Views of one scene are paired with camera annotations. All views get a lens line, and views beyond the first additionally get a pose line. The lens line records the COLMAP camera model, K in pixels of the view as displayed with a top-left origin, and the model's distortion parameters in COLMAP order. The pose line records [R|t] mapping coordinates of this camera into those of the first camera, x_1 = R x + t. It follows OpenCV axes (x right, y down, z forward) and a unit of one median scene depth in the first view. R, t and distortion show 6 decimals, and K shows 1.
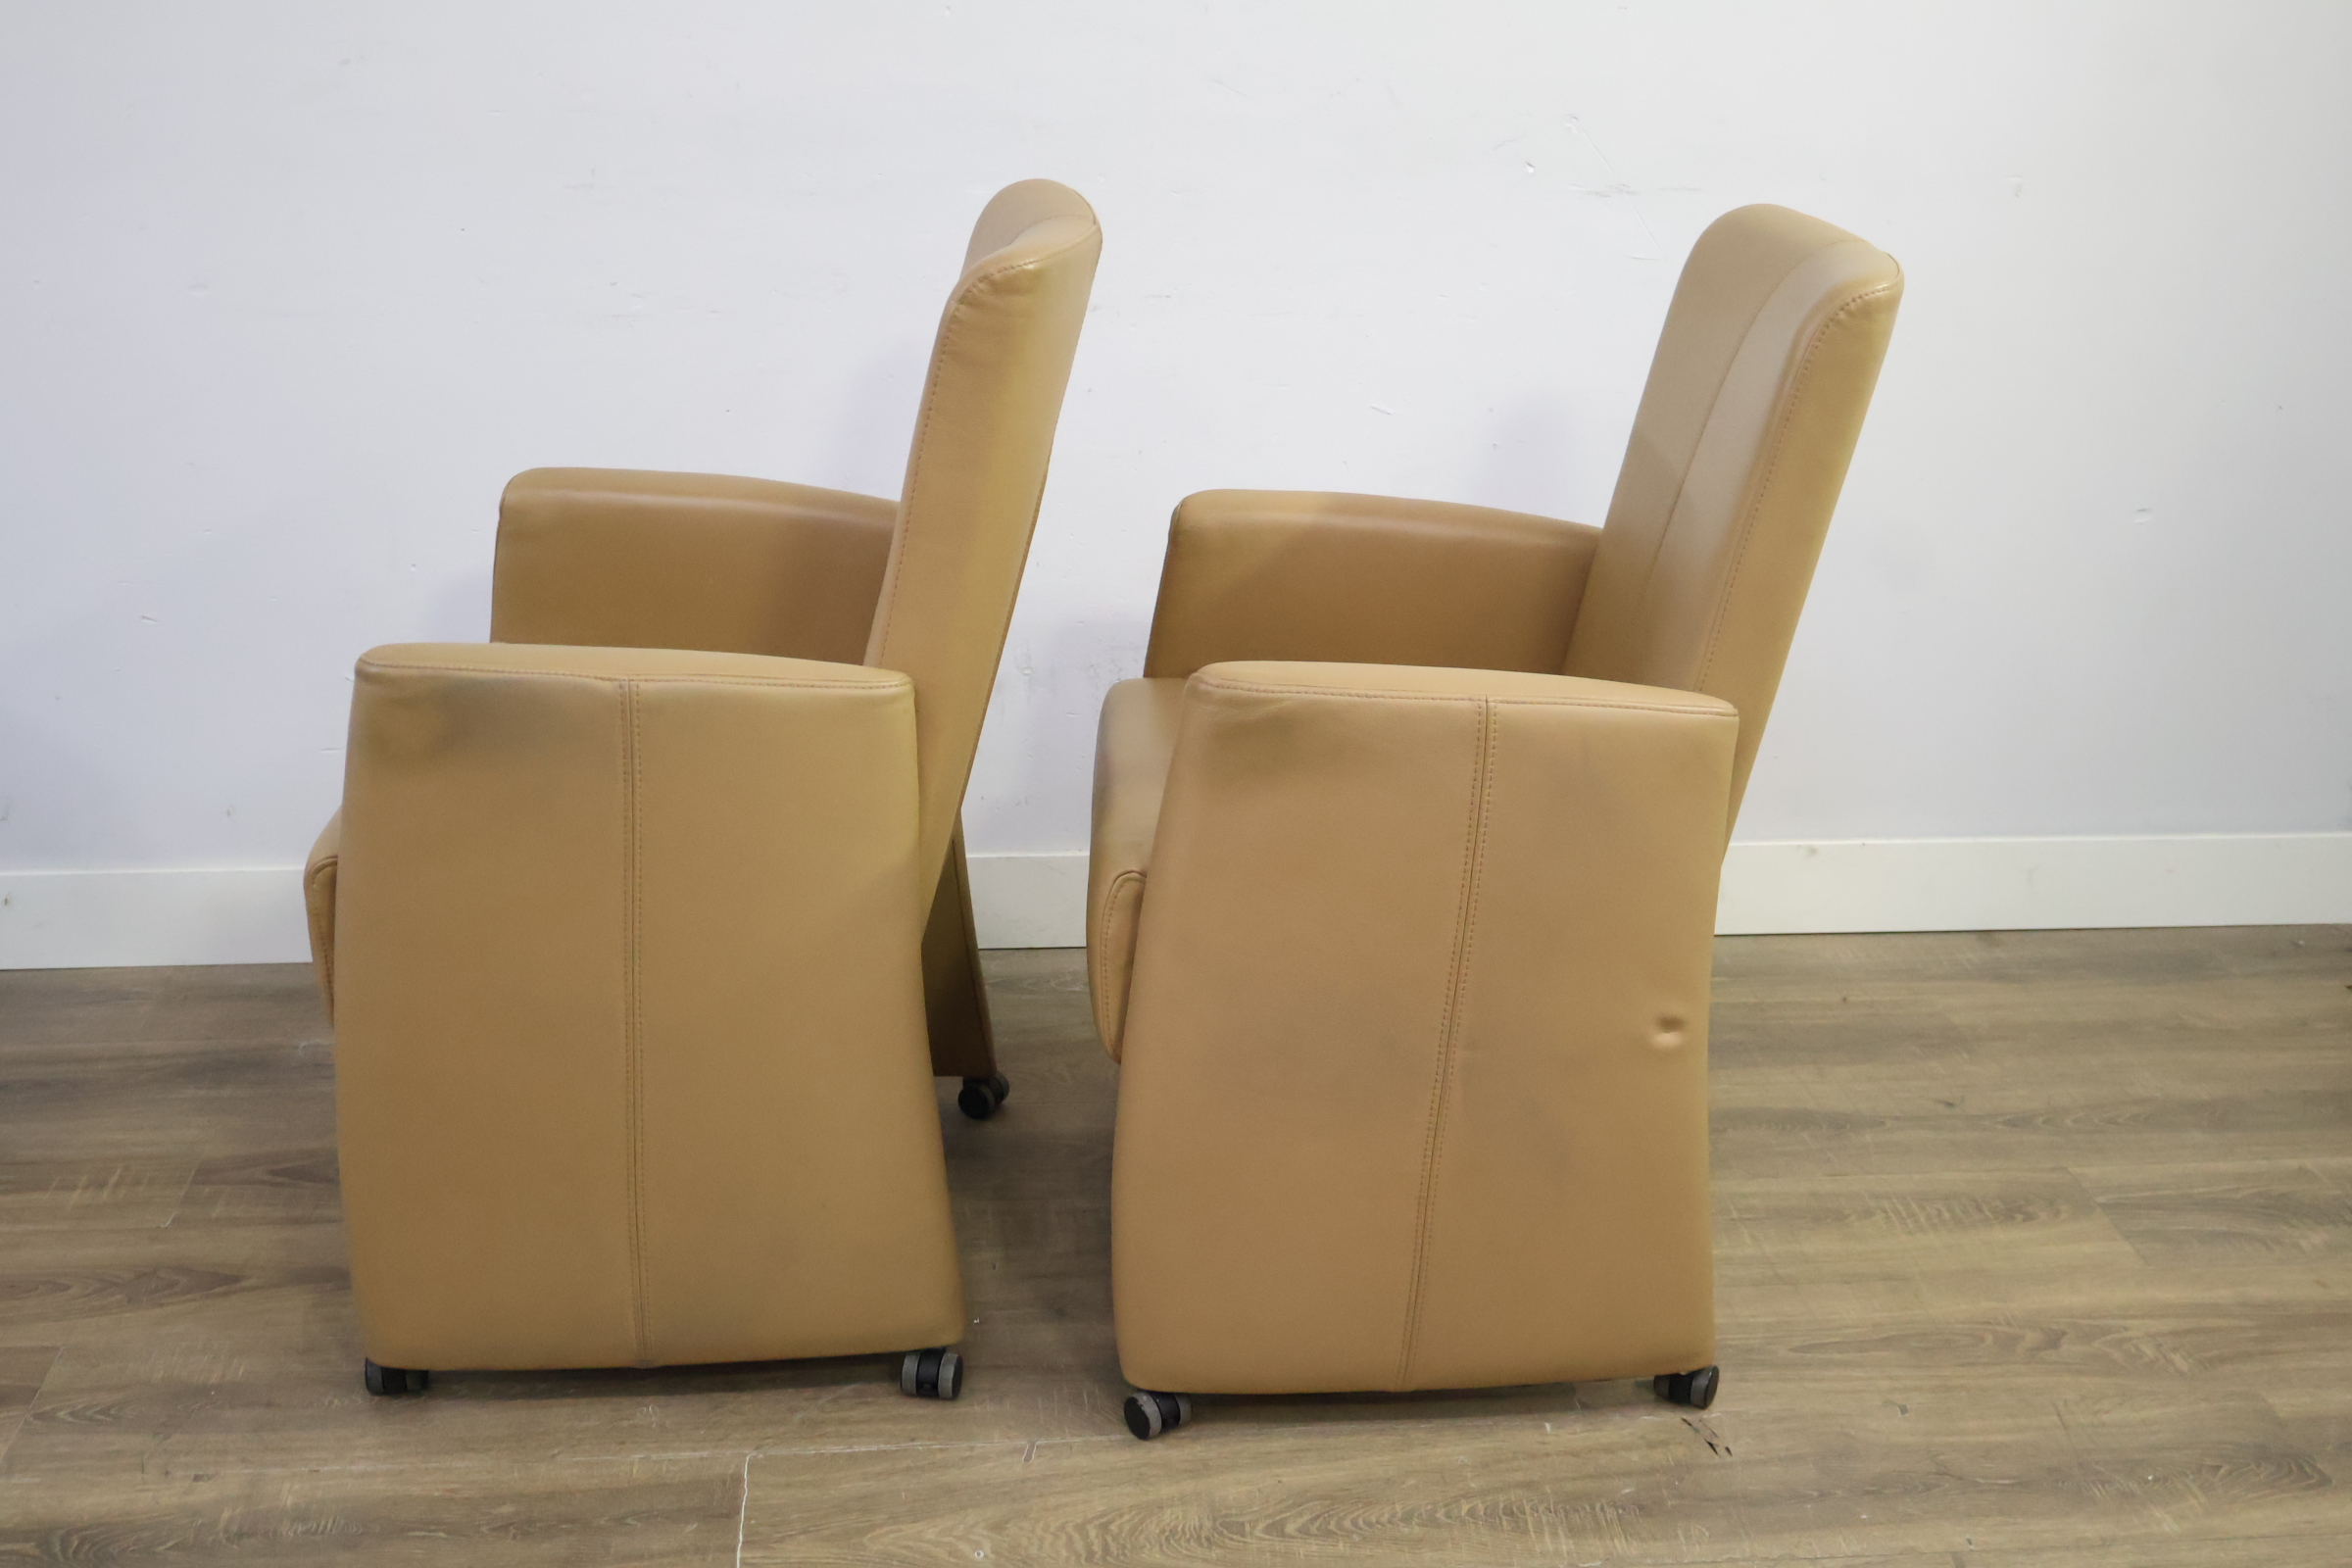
lens RADIAL K [[2608.2, 0, 1170.3], [0, 2608.2, 789.6], [0, 0, 1]] dist [-0.008277, 0.000000]
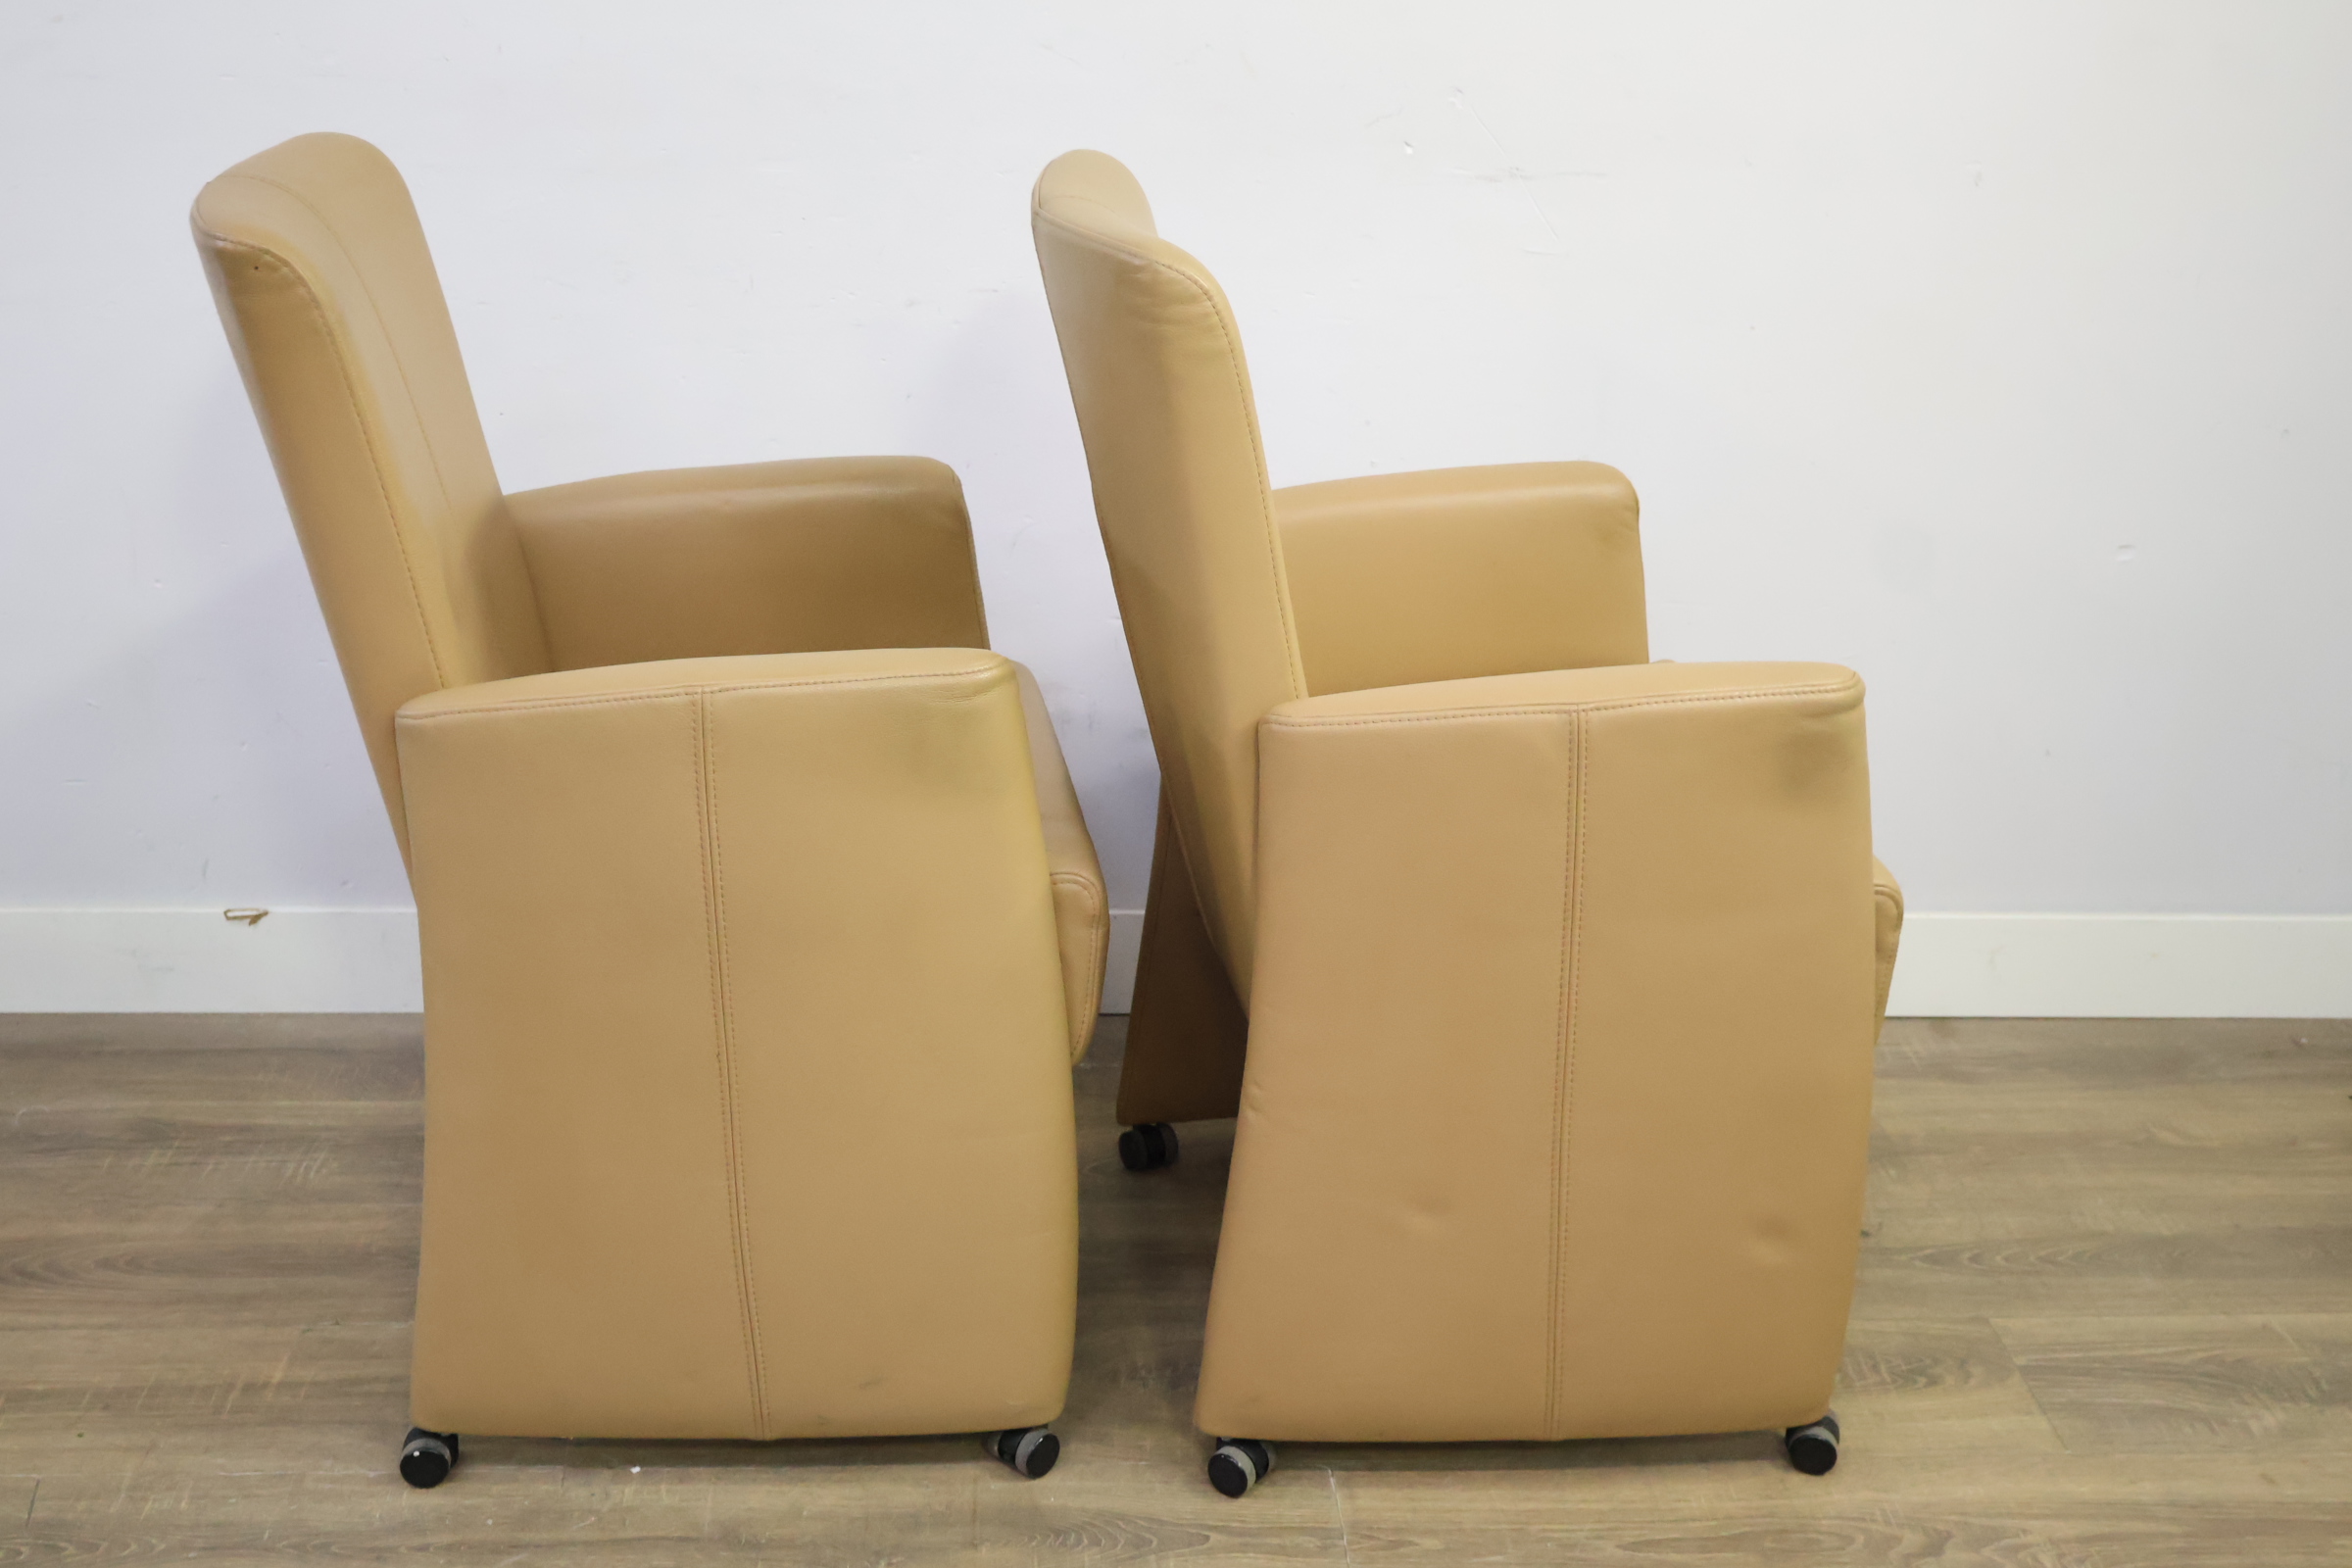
lens RADIAL K [[2608.2, 0, 1161.7], [0, 2608.2, 787.8], [0, 0, 1]] dist [-0.008277, 0.000000]
pose [[0.998568, 0.021110, -0.049147, 0.117106], [-0.020482, 0.999702, 0.013247, -0.038555], [0.049412, -0.012222, 0.998704, 0.136301]]
